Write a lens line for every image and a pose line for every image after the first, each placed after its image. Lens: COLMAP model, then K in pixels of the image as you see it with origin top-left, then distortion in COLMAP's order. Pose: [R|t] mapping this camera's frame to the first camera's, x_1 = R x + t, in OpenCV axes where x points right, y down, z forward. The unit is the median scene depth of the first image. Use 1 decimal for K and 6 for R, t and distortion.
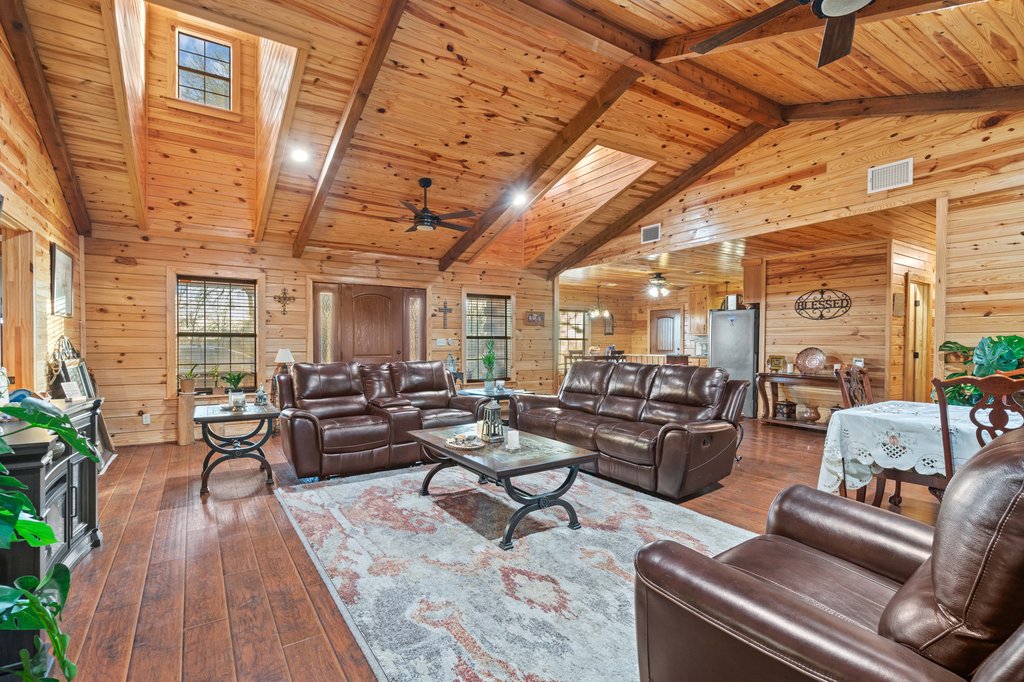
lens RADIAL K [[479.5, 0, 504.8], [0, 479.5, 345.1], [0, 0, 1]] dist [0.004049, 0.000155]
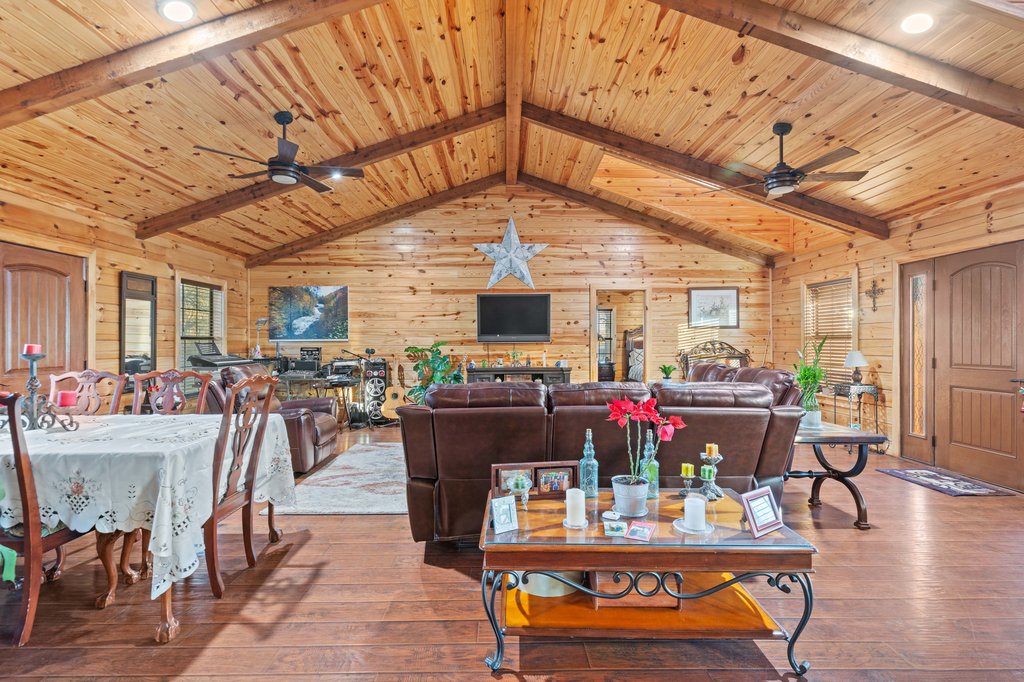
lens RADIAL K [[479.5, 0, 506.7], [0, 479.5, 342.0], [0, 0, 1]] dist [0.004049, 0.000155]
pose [[-0.533570, -0.005091, -0.845741, 0.598434], [-0.007272, 0.999973, -0.001432, -0.002967], [0.845725, 0.005387, -0.533592, 0.901535]]
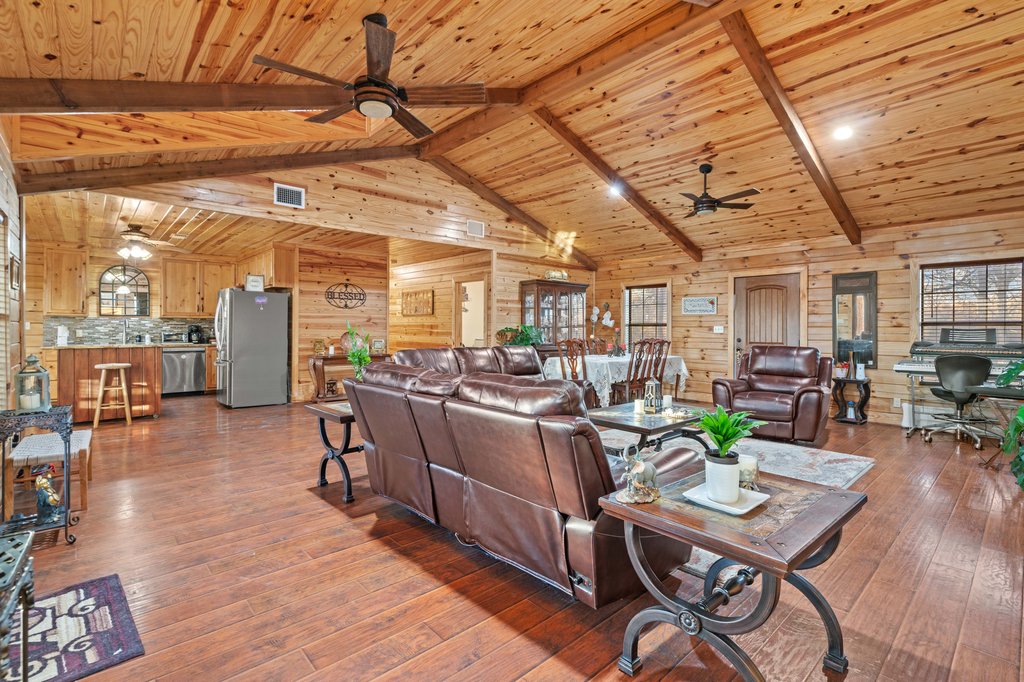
lens RADIAL K [[479.5, 0, 511.9], [0, 479.5, 333.0], [0, 0, 1]] dist [0.004049, 0.000155]
pose [[-0.161904, -0.011874, 0.986735, -0.623378], [0.003986, 0.999912, 0.012687, -0.004807], [-0.986798, 0.005987, -0.161842, 0.813833]]
